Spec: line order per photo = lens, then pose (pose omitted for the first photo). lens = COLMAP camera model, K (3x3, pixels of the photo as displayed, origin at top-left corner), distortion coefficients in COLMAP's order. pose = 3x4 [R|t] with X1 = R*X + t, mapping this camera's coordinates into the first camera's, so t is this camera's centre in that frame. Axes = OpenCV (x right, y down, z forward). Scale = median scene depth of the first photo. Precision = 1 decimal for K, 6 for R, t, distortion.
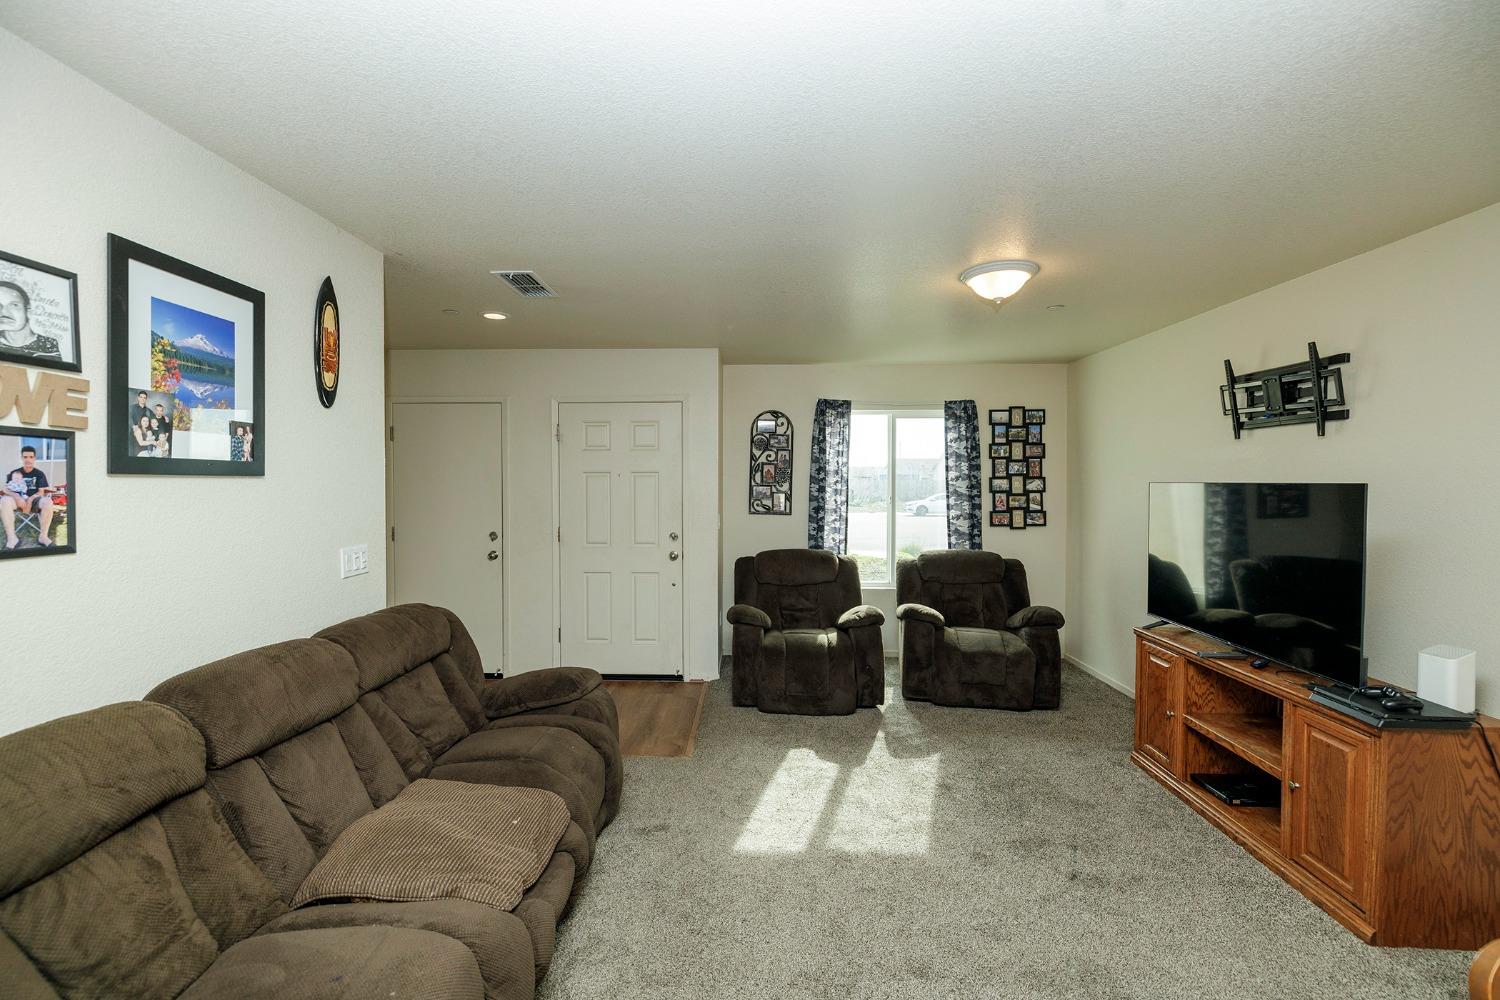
lens RADIAL K [[627.3, 0, 740.9], [0, 627.3, 493.0], [0, 0, 1]] dist [0.001428, -0.000526]
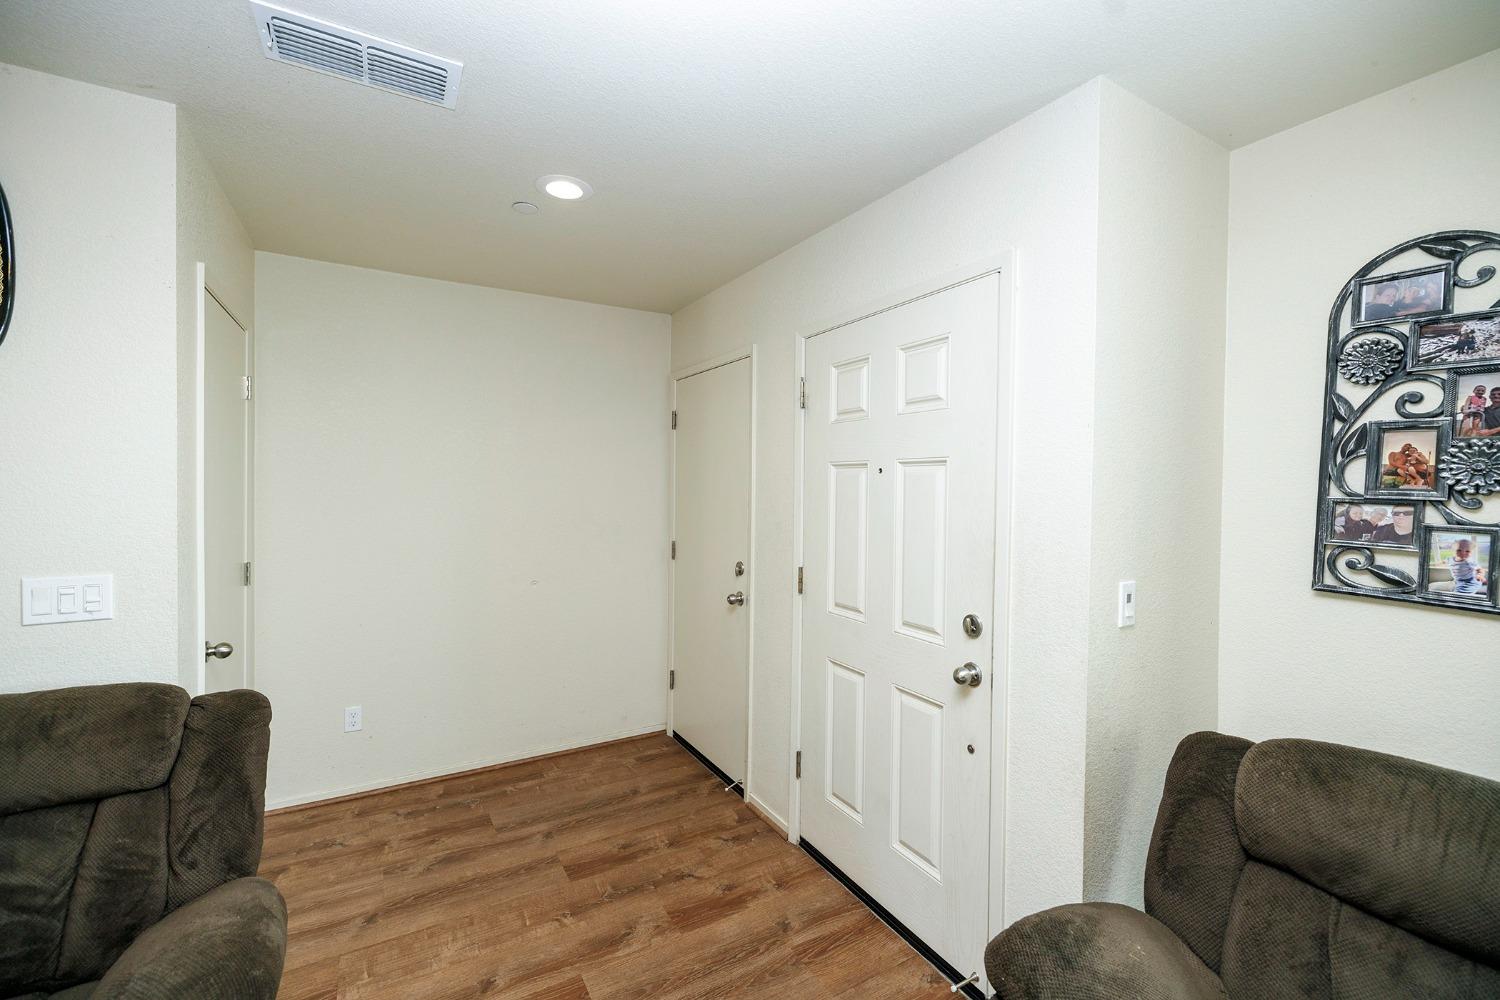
lens RADIAL K [[627.3, 0, 741.8], [0, 627.3, 494.5], [0, 0, 1]] dist [0.001428, -0.000526]
pose [[0.526358, 0.018942, -0.850052, 0.145114], [-0.028261, 0.999589, 0.004774, -0.009534], [0.849793, 0.021510, 0.526677, 0.669605]]
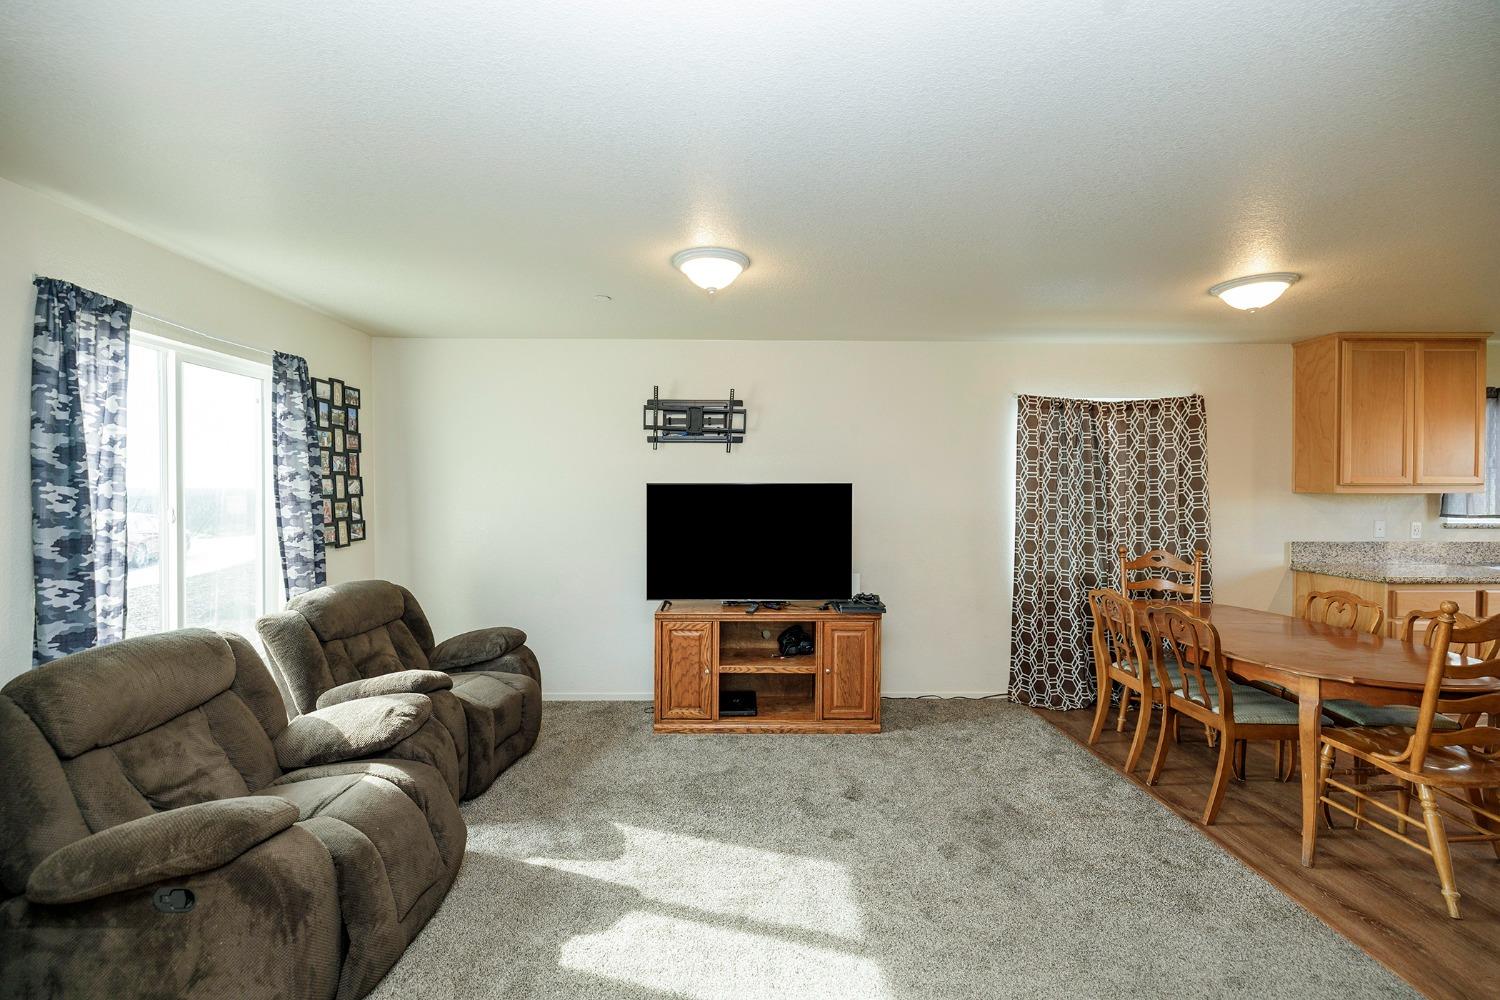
lens RADIAL K [[627.3, 0, 737.2], [0, 627.3, 495.8], [0, 0, 1]] dist [0.001428, -0.000526]
pose [[-0.045990, -0.012452, 0.998864, -0.347701], [0.018714, 0.999736, 0.013324, -0.004154], [-0.998767, 0.019305, -0.045745, 0.639664]]
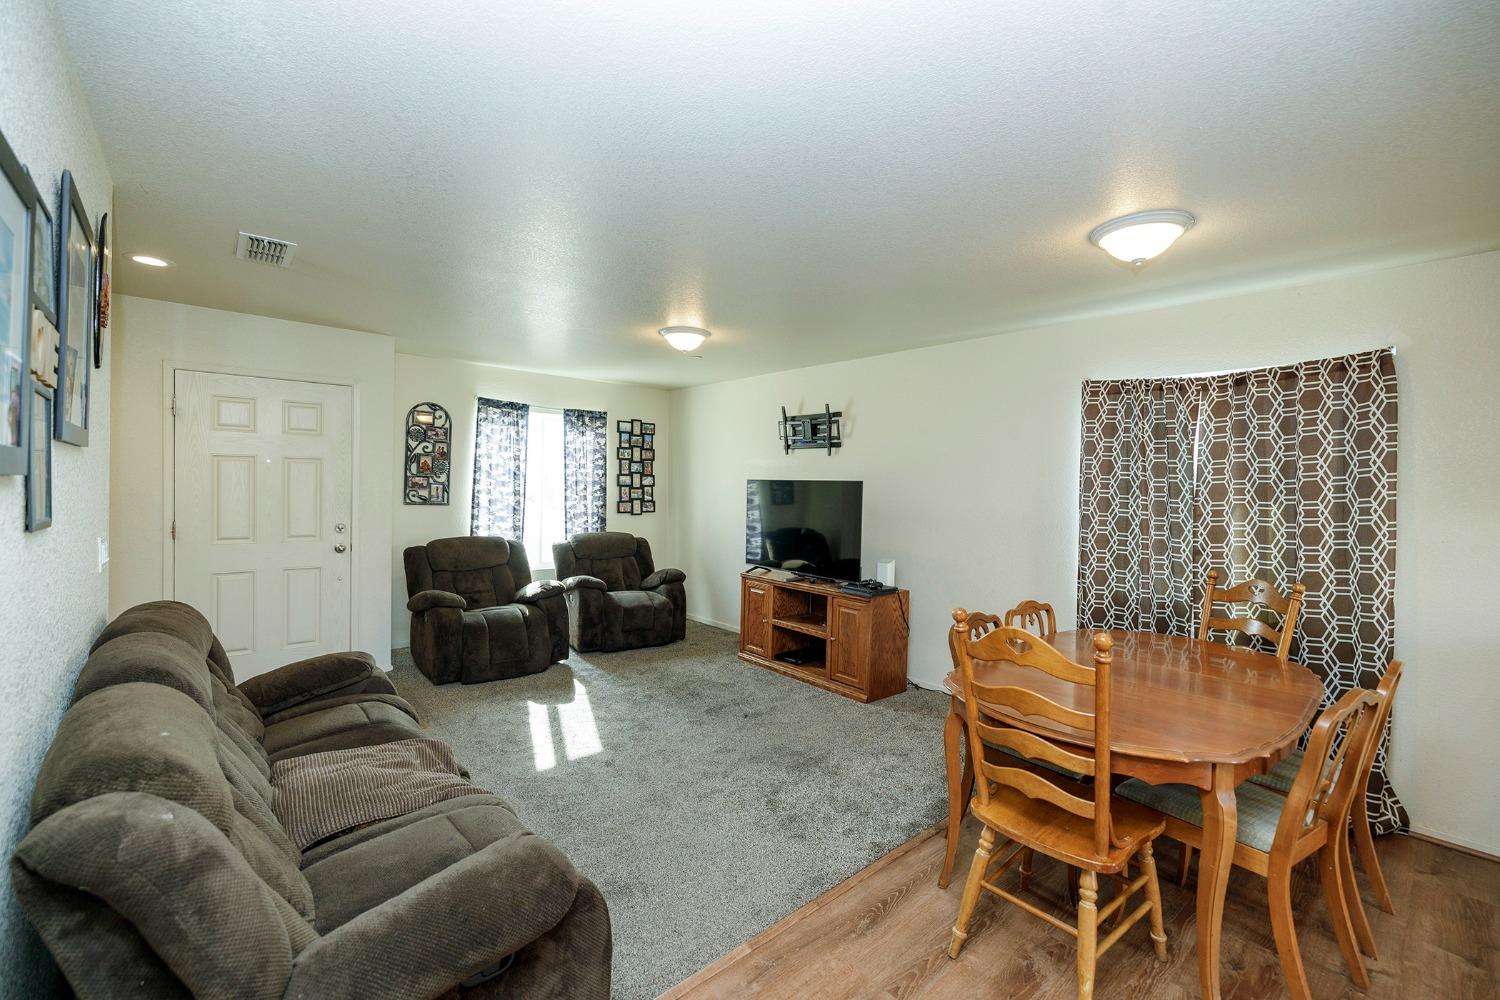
lens RADIAL K [[627.3, 0, 743.9], [0, 627.3, 496.6], [0, 0, 1]] dist [0.001428, -0.000526]
pose [[0.735554, 0.001778, 0.677464, -0.298348], [-0.007361, 0.999959, 0.005367, 0.012669], [-0.677426, -0.008935, 0.735537, -0.103634]]
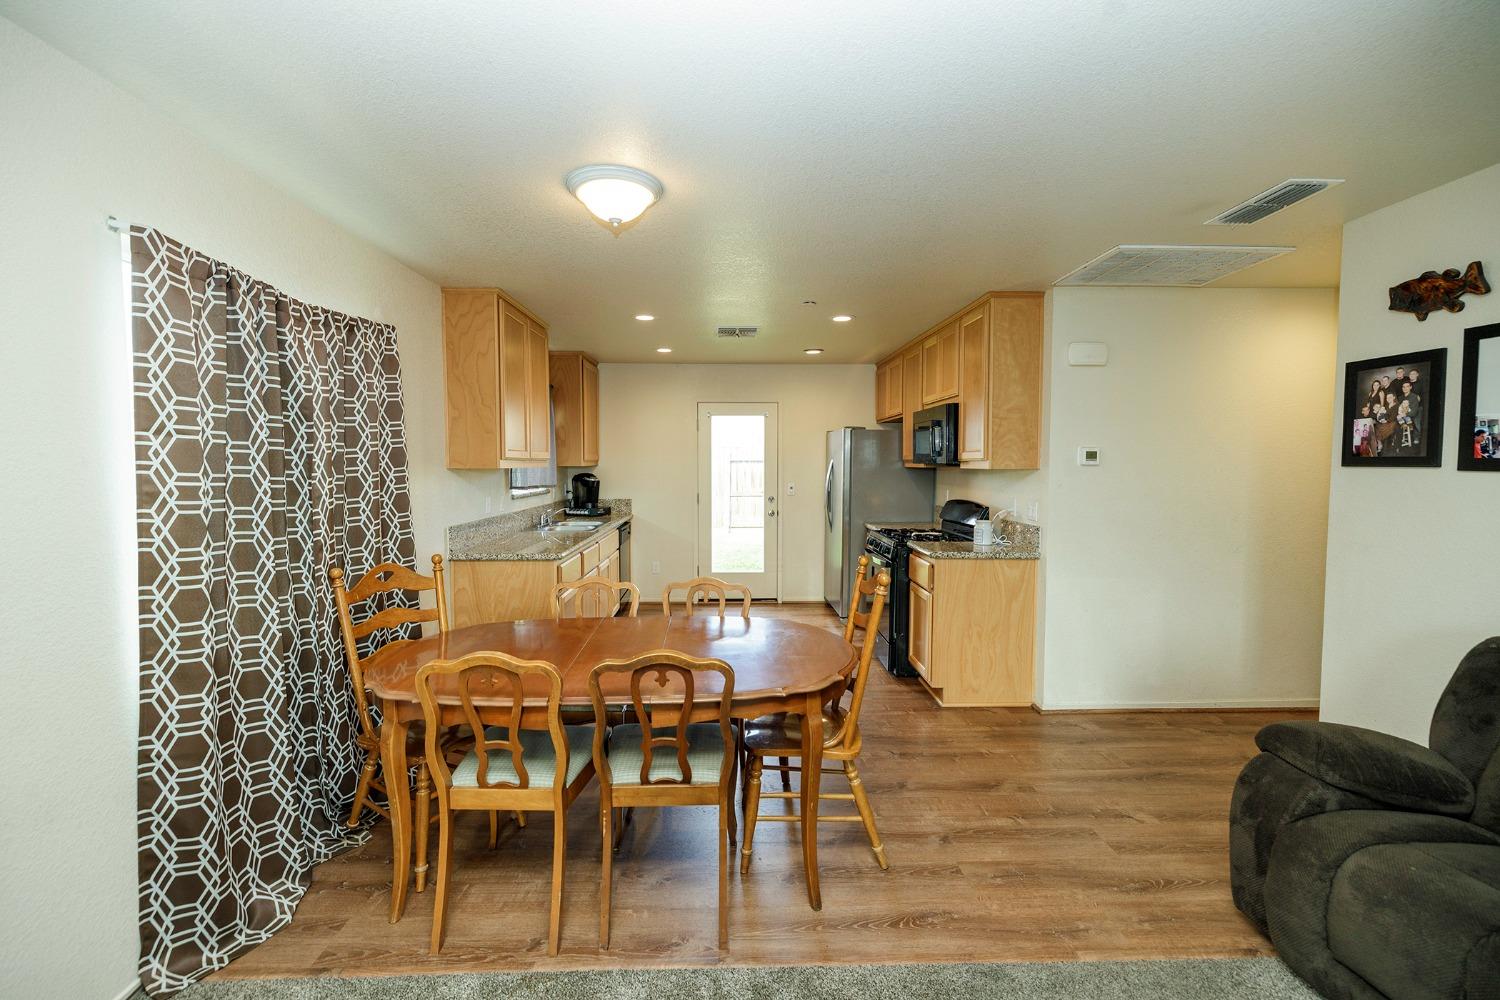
lens RADIAL K [[627.3, 0, 741.7], [0, 627.3, 495.4], [0, 0, 1]] dist [0.001428, -0.000526]
pose [[-0.998711, 0.001107, -0.050749, 0.221461], [-0.002574, 0.997372, 0.072408, -0.004768], [0.050696, 0.072445, -0.996083, 0.567515]]
